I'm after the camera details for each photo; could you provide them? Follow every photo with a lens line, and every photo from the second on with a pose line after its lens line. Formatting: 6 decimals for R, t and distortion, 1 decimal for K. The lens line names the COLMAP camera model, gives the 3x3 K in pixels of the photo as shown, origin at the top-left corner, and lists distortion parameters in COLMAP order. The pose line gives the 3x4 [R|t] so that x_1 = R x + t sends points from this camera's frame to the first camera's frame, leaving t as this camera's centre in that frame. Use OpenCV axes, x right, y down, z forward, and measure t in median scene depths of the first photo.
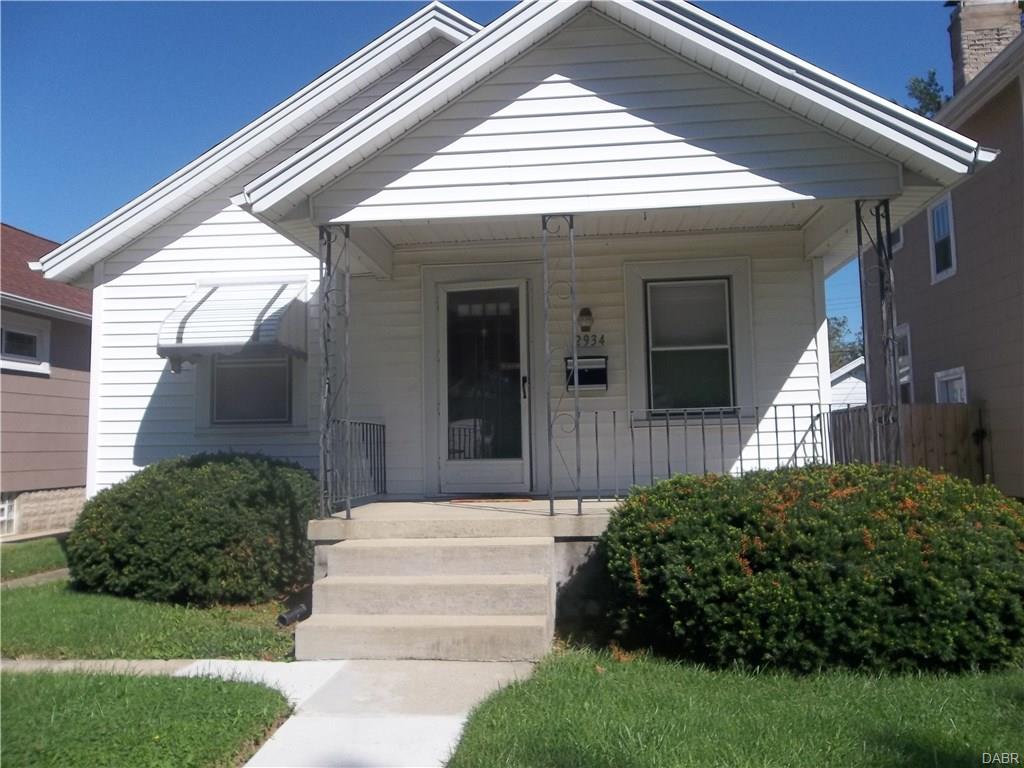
lens RADIAL K [[813.1, 0, 512.0], [0, 813.1, 384.0], [0, 0, 1]] dist [0.000429, 0.009271]
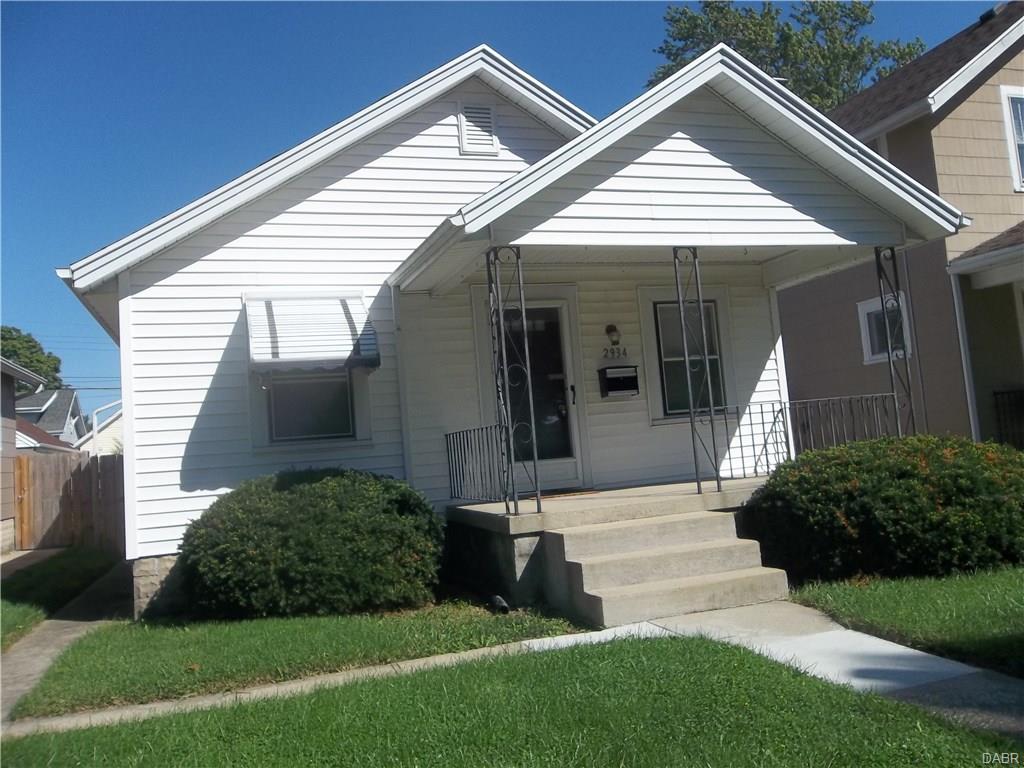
lens RADIAL K [[813.1, 0, 512.0], [0, 813.1, 384.0], [0, 0, 1]] dist [0.000429, 0.009271]
pose [[0.915542, -0.022447, 0.401595, -0.541098], [0.033783, 0.999205, -0.021166, 0.011048], [-0.400800, 0.032946, 0.915573, -0.002666]]
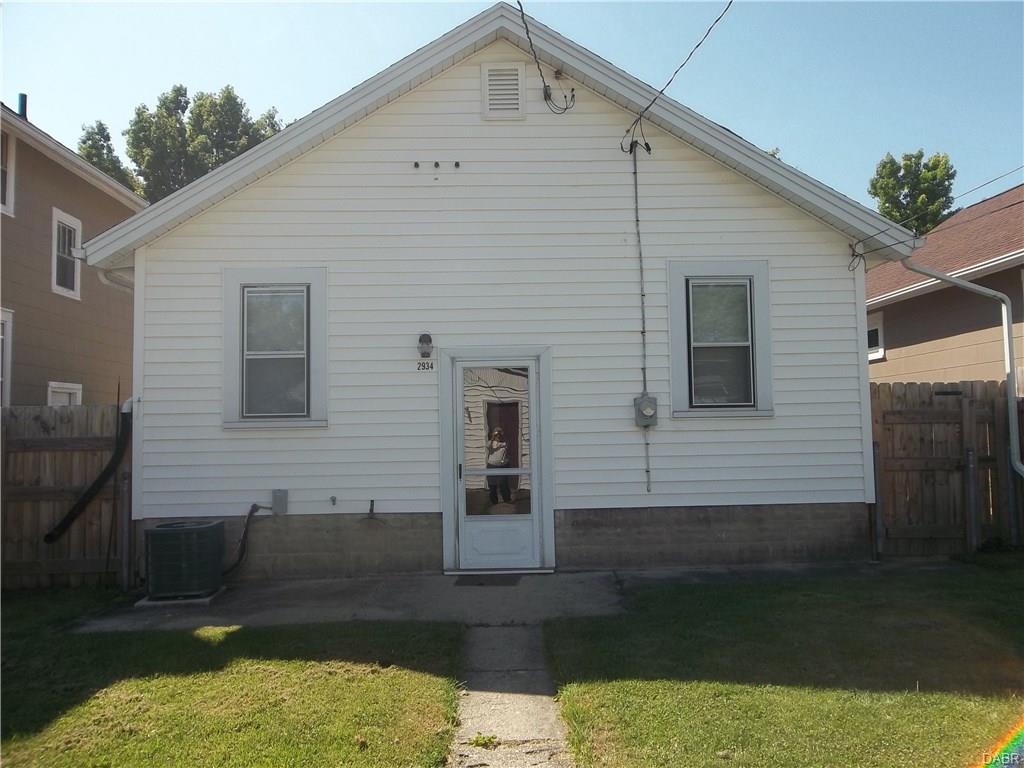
lens RADIAL K [[805.2, 0, 512.0], [0, 805.2, 384.0], [0, 0, 1]] dist [0.000775, 0.002032]
pose [[0.990930, 0.003620, 0.134332, -0.189619], [-0.004329, 0.999978, 0.004985, 0.002780], [-0.134311, -0.005521, 0.990924, 0.004107]]
